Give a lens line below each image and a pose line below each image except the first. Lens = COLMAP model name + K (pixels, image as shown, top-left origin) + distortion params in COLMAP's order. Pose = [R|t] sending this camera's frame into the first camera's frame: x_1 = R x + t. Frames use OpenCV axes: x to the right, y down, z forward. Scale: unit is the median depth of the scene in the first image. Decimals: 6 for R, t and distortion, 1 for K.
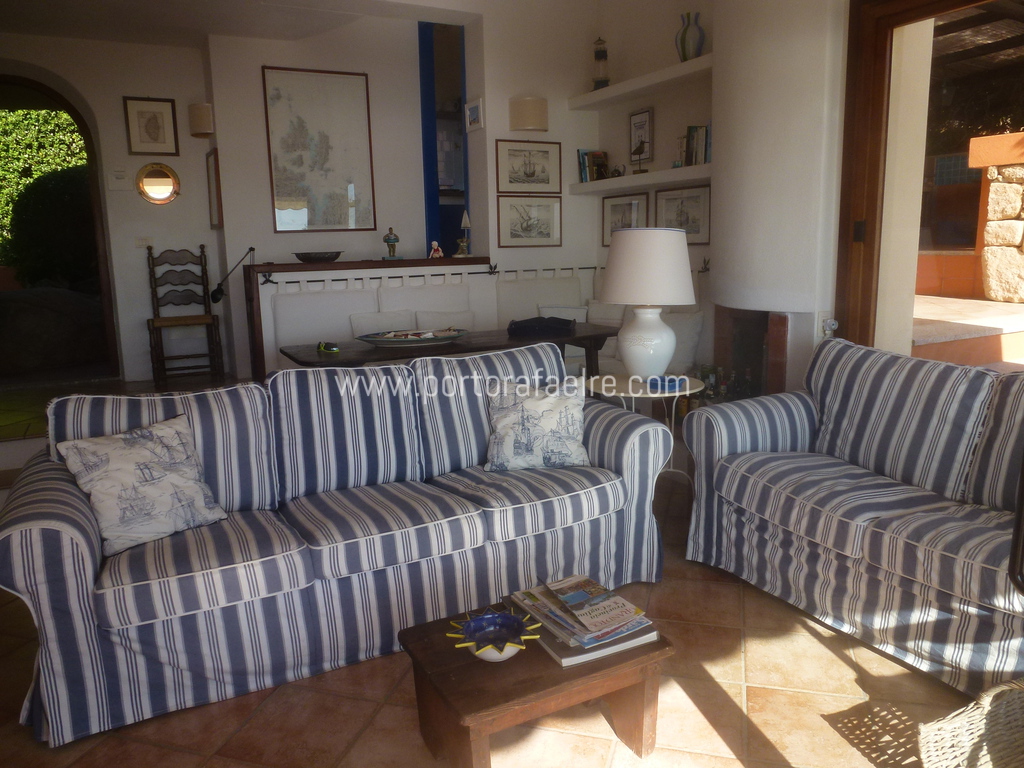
lens RADIAL K [[735.7, 0, 513.6], [0, 735.7, 388.5], [0, 0, 1]] dist [-0.063565, 0.028658]
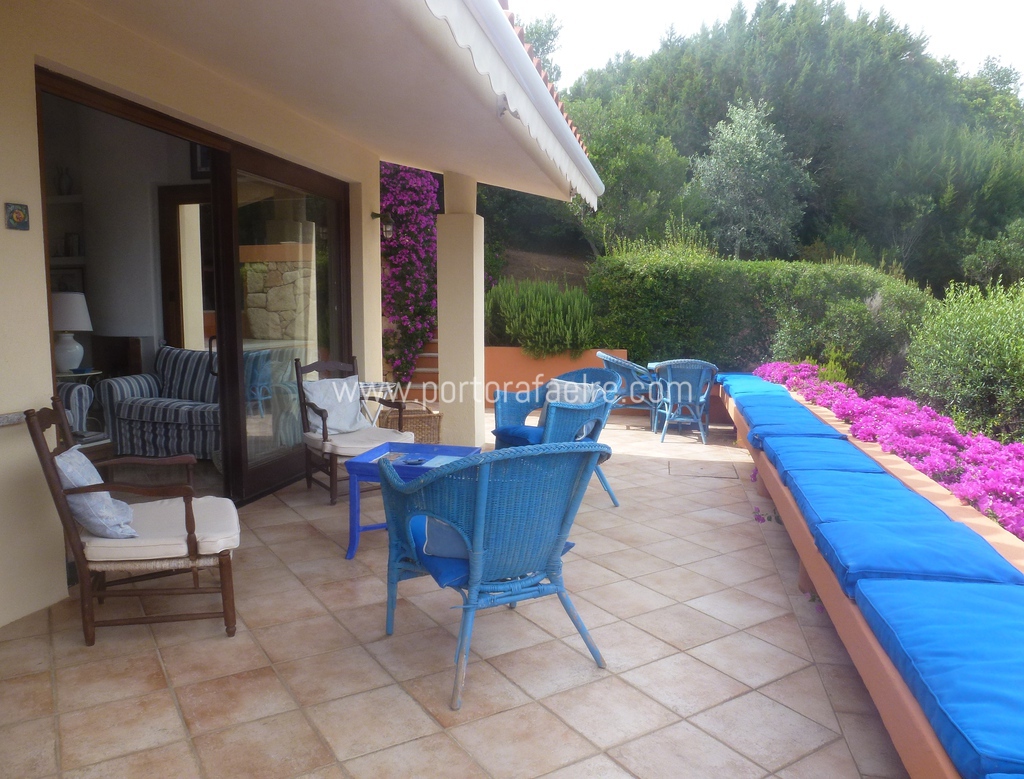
lens RADIAL K [[744.3, 0, 512.0], [0, 744.3, 389.5], [0, 0, 1]] dist [-0.050095, 0.000732]
pose [[0.653480, -0.059355, 0.754613, -0.512655], [0.131361, 0.990687, -0.035832, 0.261380], [-0.745458, 0.122542, 0.655191, -1.117672]]
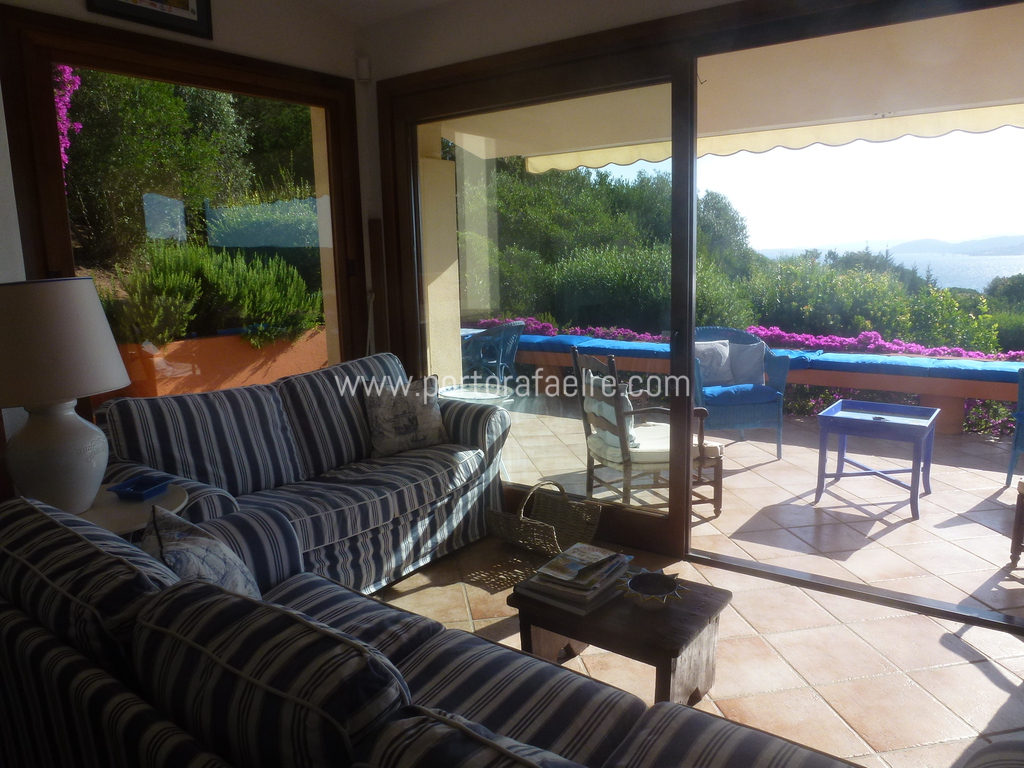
lens RADIAL K [[735.7, 0, 513.6], [0, 735.7, 388.5], [0, 0, 1]] dist [-0.063565, 0.028658]
pose [[-0.426784, -0.127863, 0.895269, -0.569735], [0.212379, 0.948099, 0.236652, -0.189144], [-0.879062, 0.291135, -0.377478, 0.905667]]
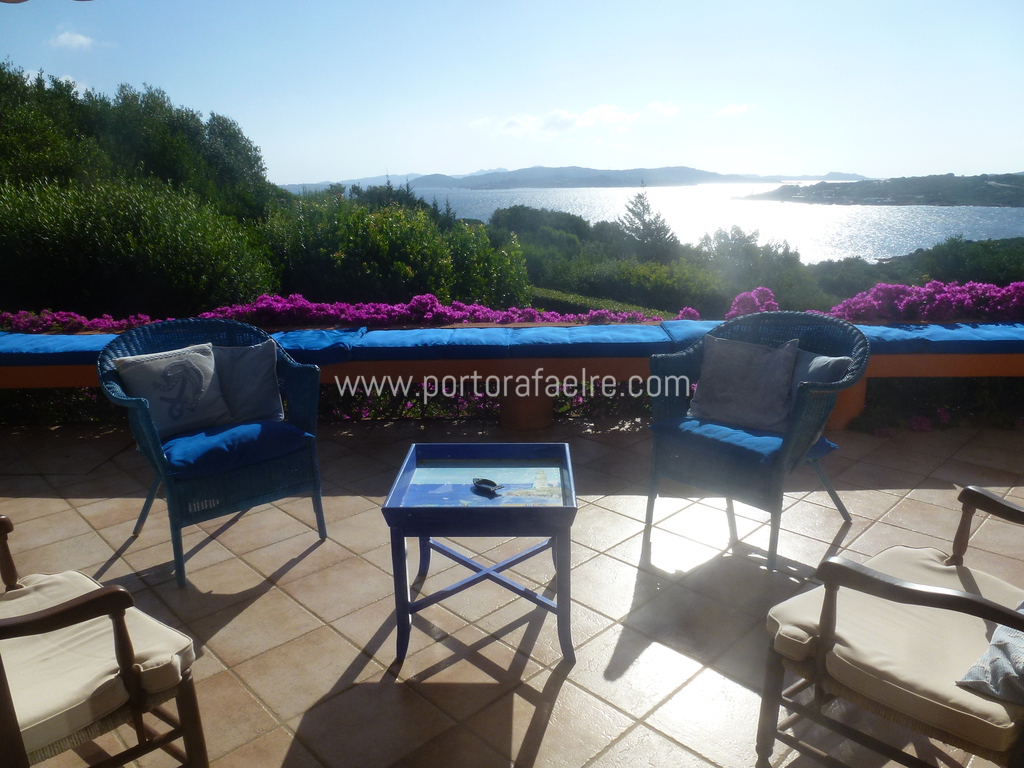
lens RADIAL K [[735.7, 0, 513.6], [0, 735.7, 388.5], [0, 0, 1]] dist [-0.063565, 0.028658]
pose [[-0.868639, -0.099269, 0.485399, -0.060636], [0.132989, 0.897050, 0.421444, -0.084428], [-0.477264, 0.430635, -0.766011, 0.358362]]
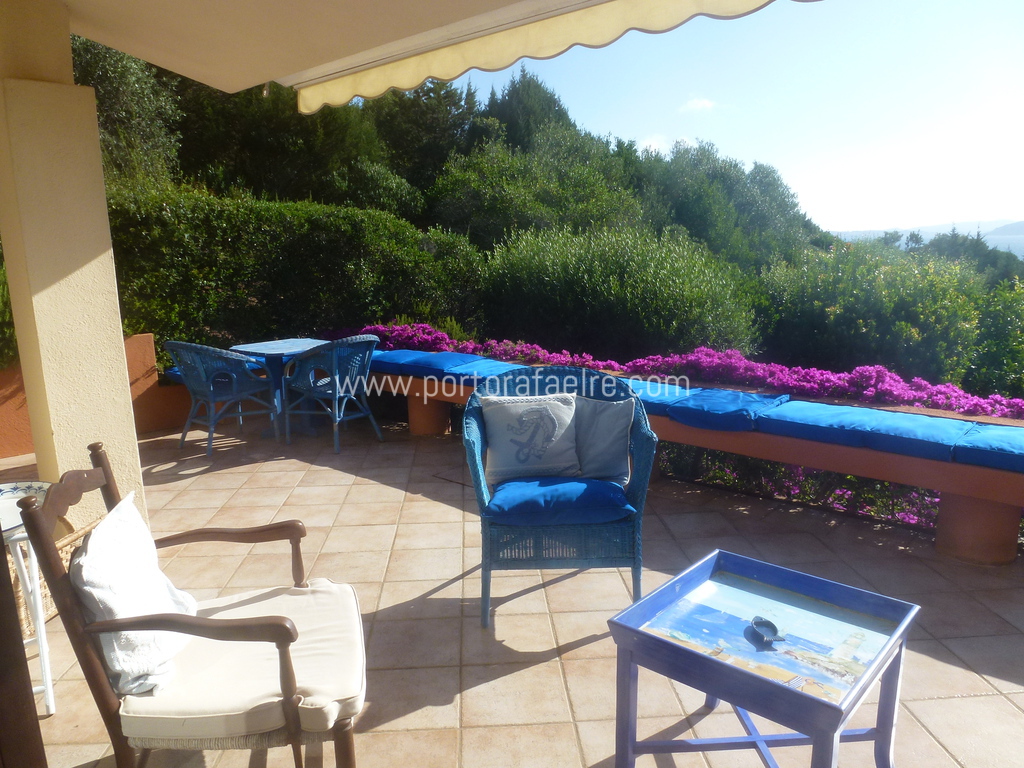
lens RADIAL K [[735.7, 0, 513.6], [0, 735.7, 388.5], [0, 0, 1]] dist [-0.063565, 0.028658]
pose [[-0.328949, -0.157317, 0.931152, -0.114301], [0.219004, 0.946436, 0.237267, -0.038975], [-0.918602, 0.281975, -0.276876, 0.123964]]
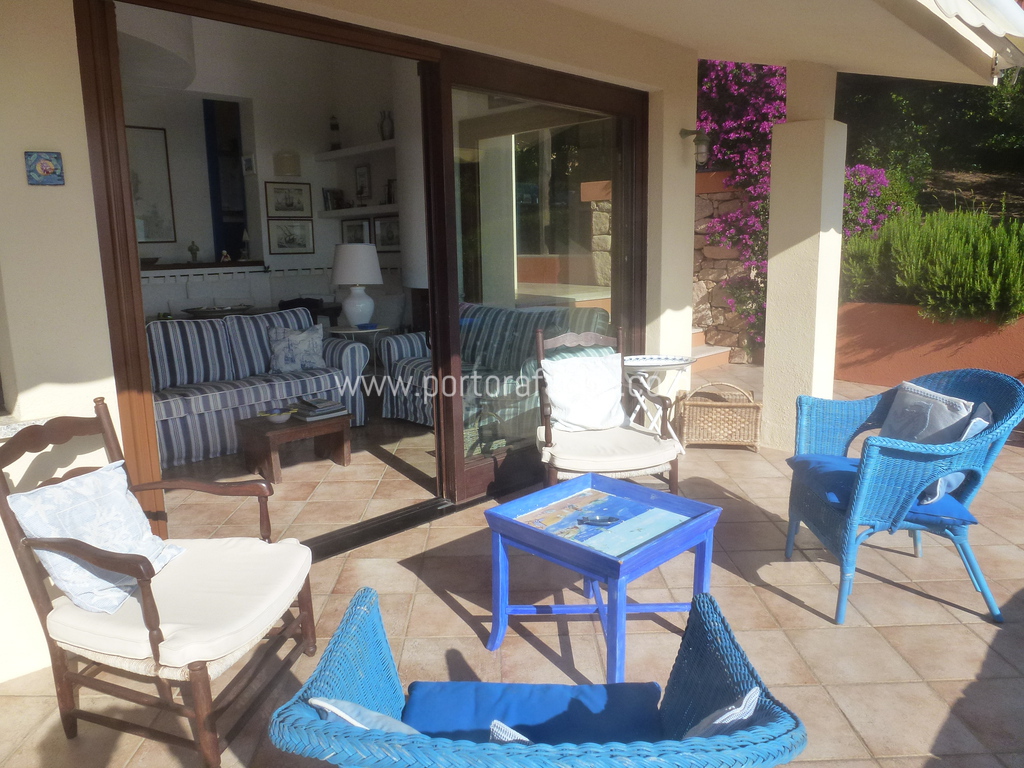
lens RADIAL K [[735.7, 0, 513.6], [0, 735.7, 388.5], [0, 0, 1]] dist [-0.063565, 0.028658]
pose [[0.955199, -0.051918, 0.291374, 0.010016], [0.054497, 0.998514, -0.000737, 0.170977], [-0.290903, 0.016583, 0.956609, -0.880854]]
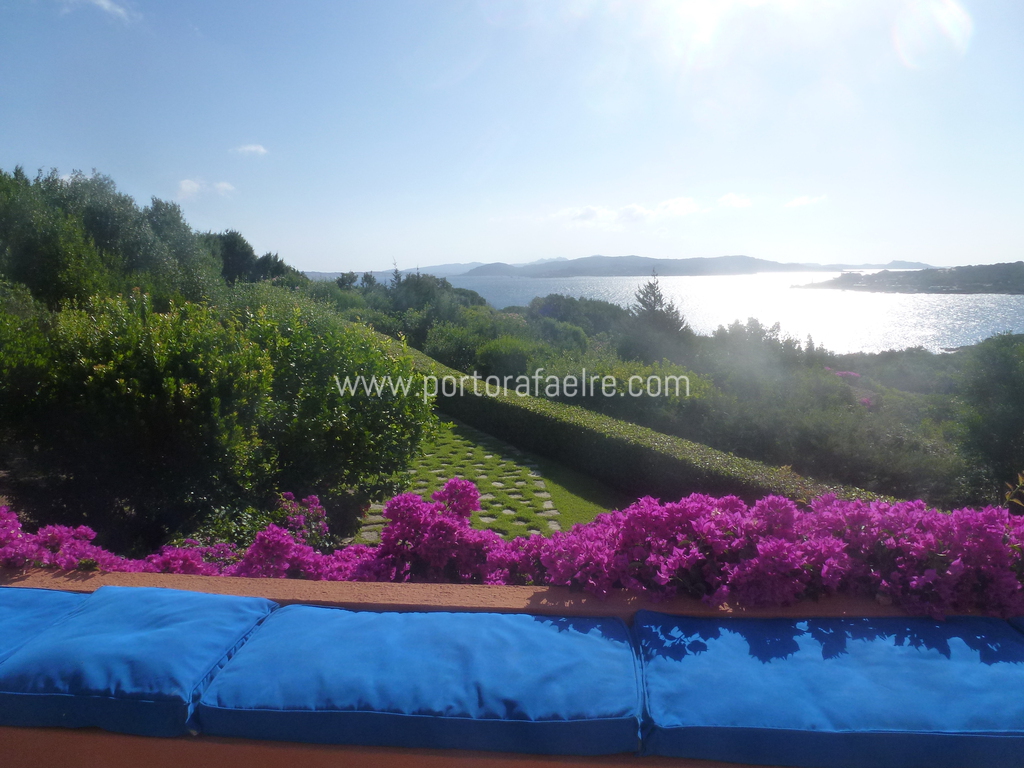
lens RADIAL K [[735.7, 0, 513.6], [0, 735.7, 388.5], [0, 0, 1]] dist [-0.063565, 0.028658]
pose [[-0.826132, -0.053964, 0.560886, -0.237254], [0.144958, 0.941547, 0.304098, 0.144420], [-0.544511, 0.332531, -0.770020, -0.712652]]
